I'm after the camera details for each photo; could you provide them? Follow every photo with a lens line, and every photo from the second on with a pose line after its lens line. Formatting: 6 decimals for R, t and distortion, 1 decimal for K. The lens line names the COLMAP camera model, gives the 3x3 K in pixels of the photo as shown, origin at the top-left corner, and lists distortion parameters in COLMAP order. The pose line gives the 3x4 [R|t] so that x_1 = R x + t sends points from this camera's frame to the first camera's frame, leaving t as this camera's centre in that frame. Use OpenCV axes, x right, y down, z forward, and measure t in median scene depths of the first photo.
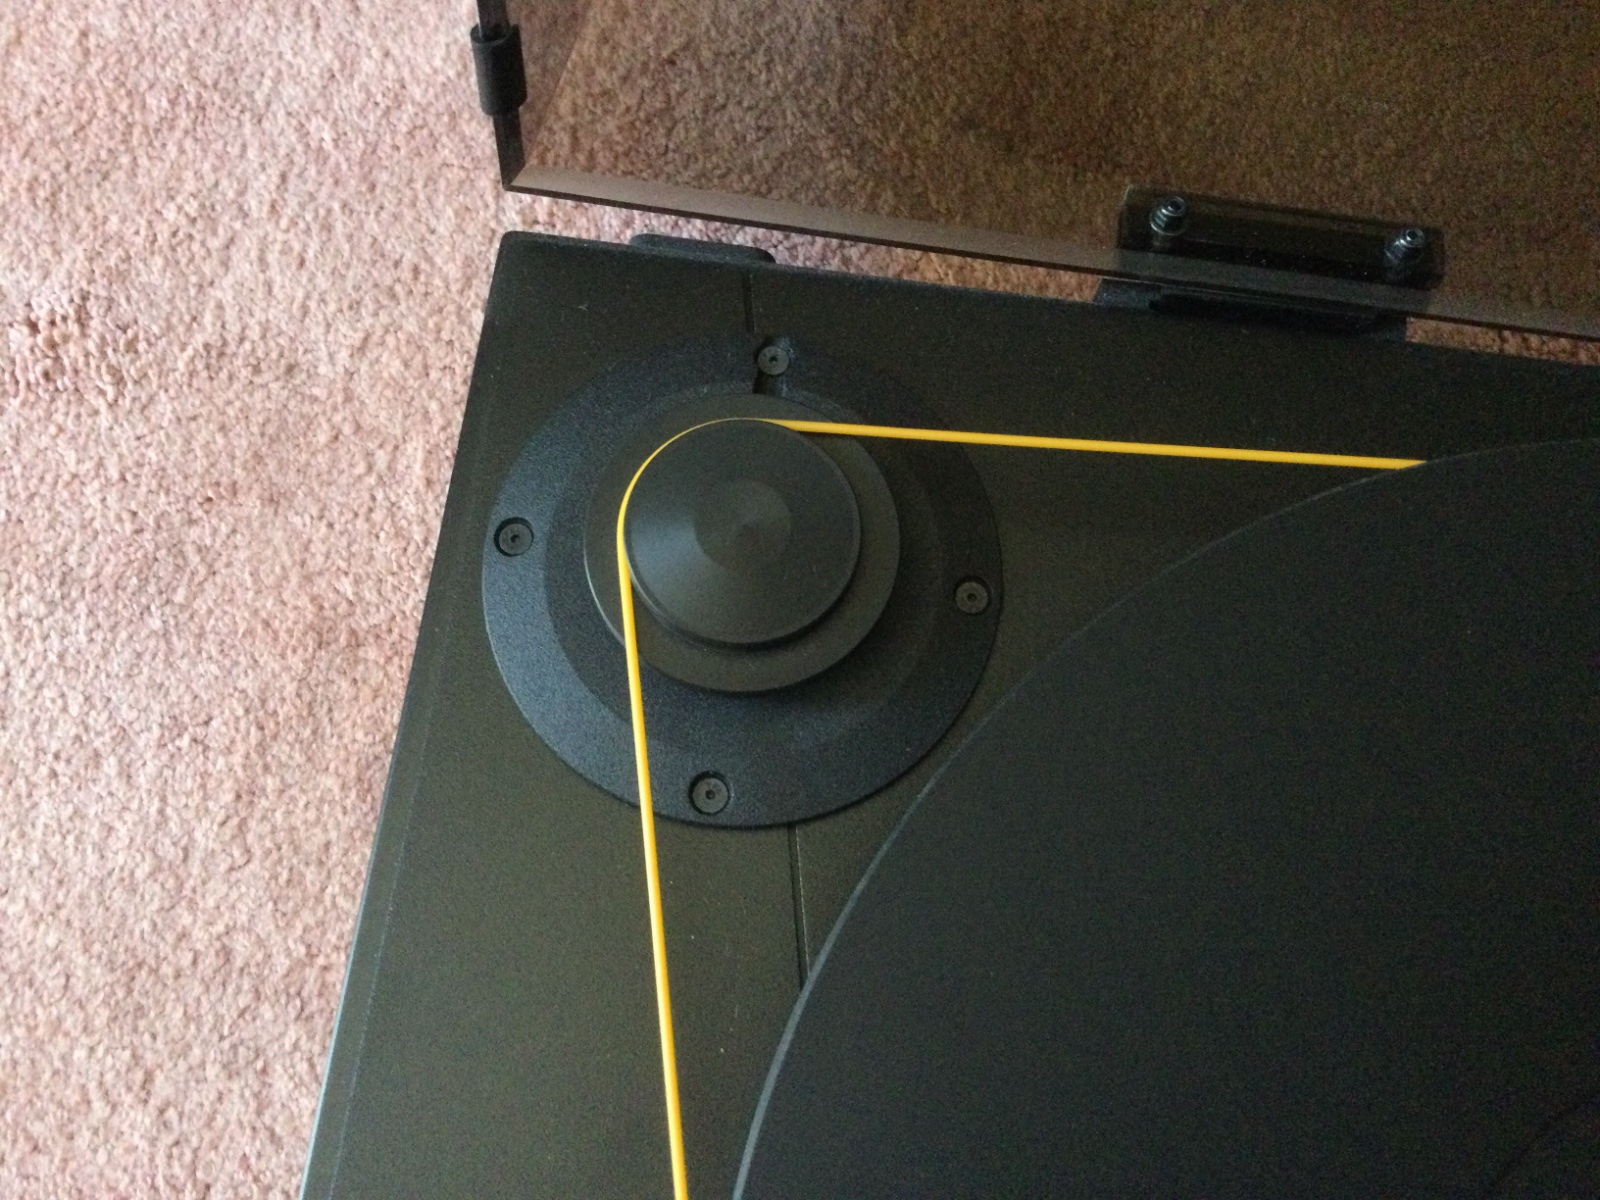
lens RADIAL K [[1426.4, 0, 802.2], [0, 1426.4, 605.1], [0, 0, 1]] dist [0.098958, -0.182114]
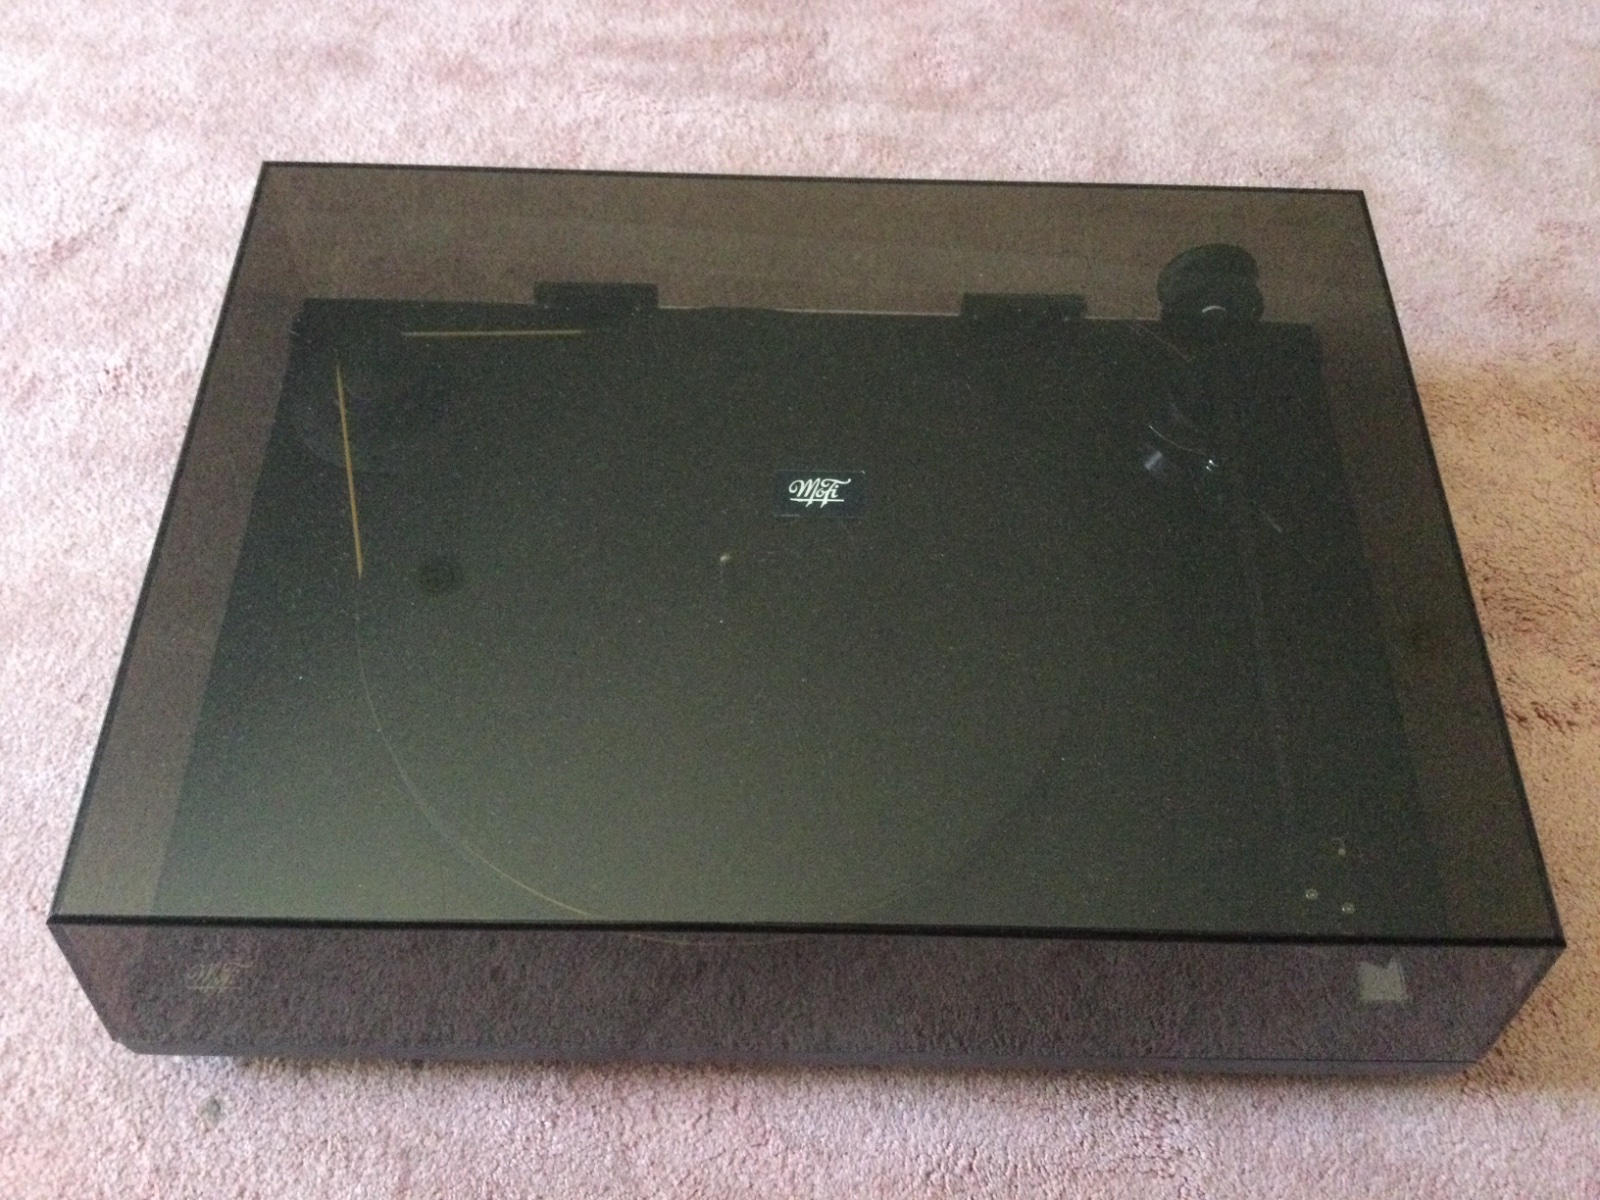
lens RADIAL K [[1426.4, 0, 802.2], [0, 1426.4, 605.1], [0, 0, 1]] dist [0.098958, -0.182114]
pose [[0.993171, -0.102895, 0.054990, 0.429570], [0.113543, 0.960825, -0.252830, 0.902505], [-0.026821, 0.257347, 0.965947, -1.221221]]
